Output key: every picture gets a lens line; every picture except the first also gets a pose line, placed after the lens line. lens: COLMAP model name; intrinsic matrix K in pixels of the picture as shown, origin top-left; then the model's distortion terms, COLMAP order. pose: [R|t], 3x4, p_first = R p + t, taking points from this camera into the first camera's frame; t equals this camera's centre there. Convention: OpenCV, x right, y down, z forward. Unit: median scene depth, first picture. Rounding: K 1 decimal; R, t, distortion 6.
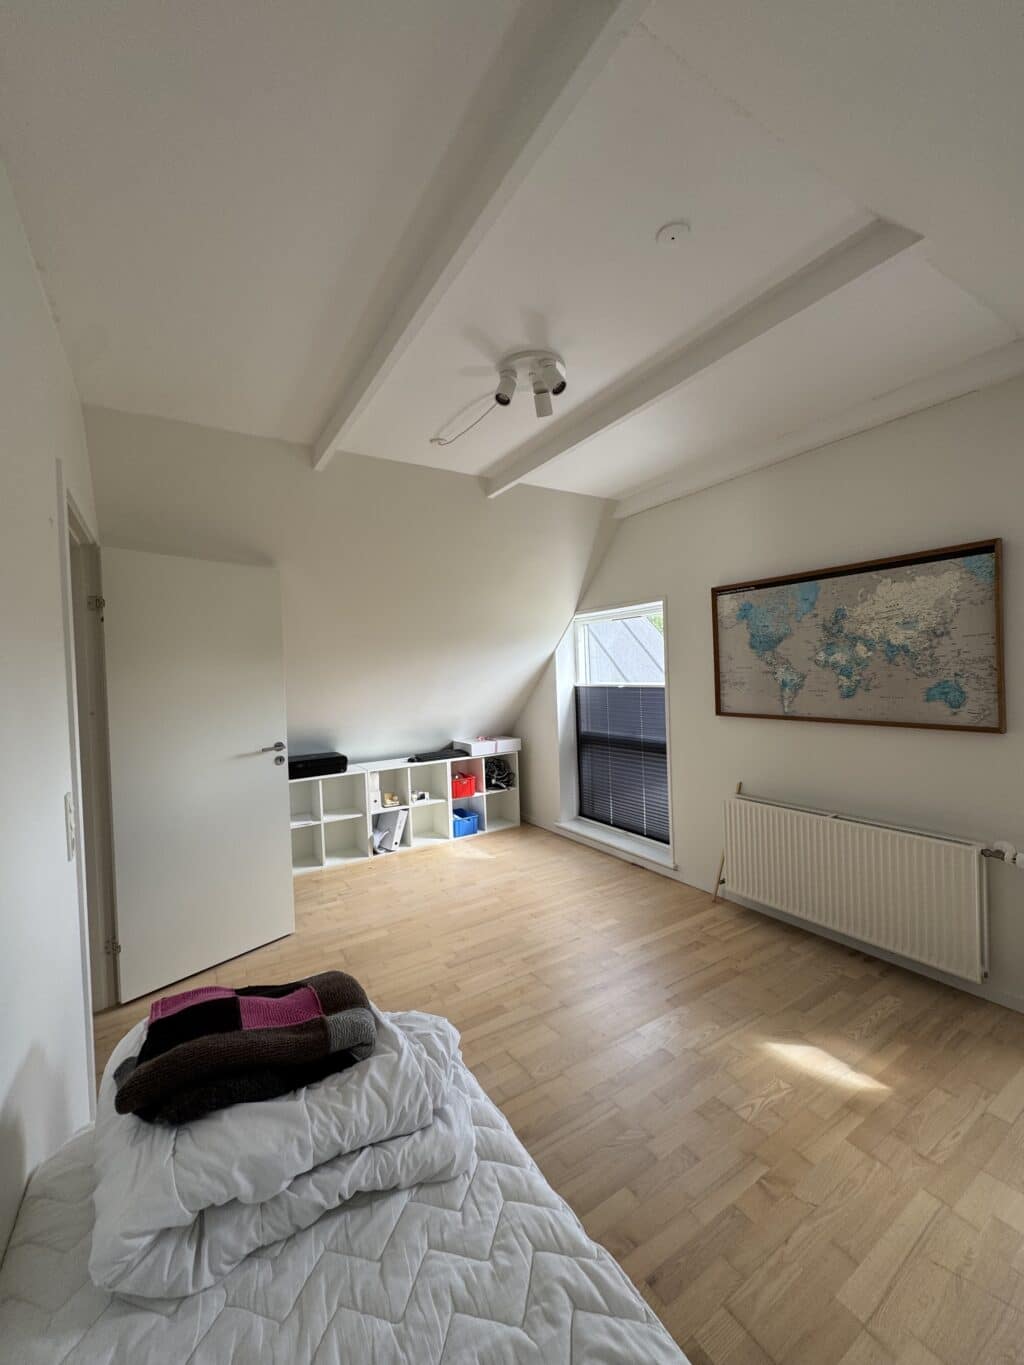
lens RADIAL K [[541.6, 0, 513.3], [0, 541.6, 677.6], [0, 0, 1]] dist [-0.001290, 0.000690]
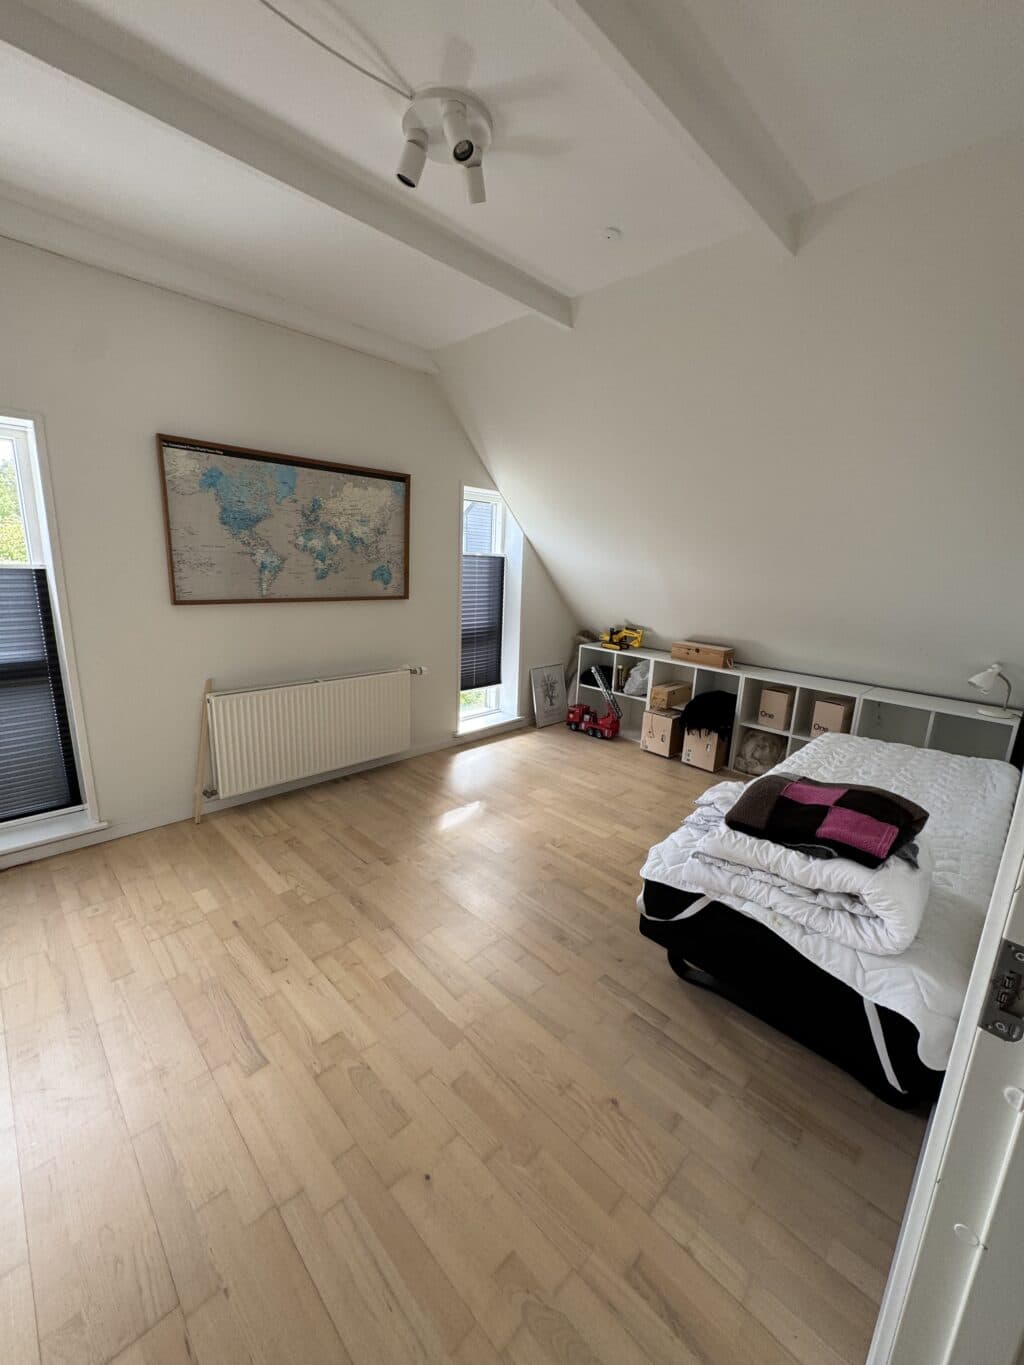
lens RADIAL K [[541.6, 0, 518.5], [0, 541.6, 678.4], [0, 0, 1]] dist [-0.001290, 0.000690]
pose [[-0.225434, -0.186802, 0.956182, -0.655346], [-0.019605, 0.982117, 0.187247, 0.021089], [-0.974061, 0.023466, -0.225065, 0.865407]]
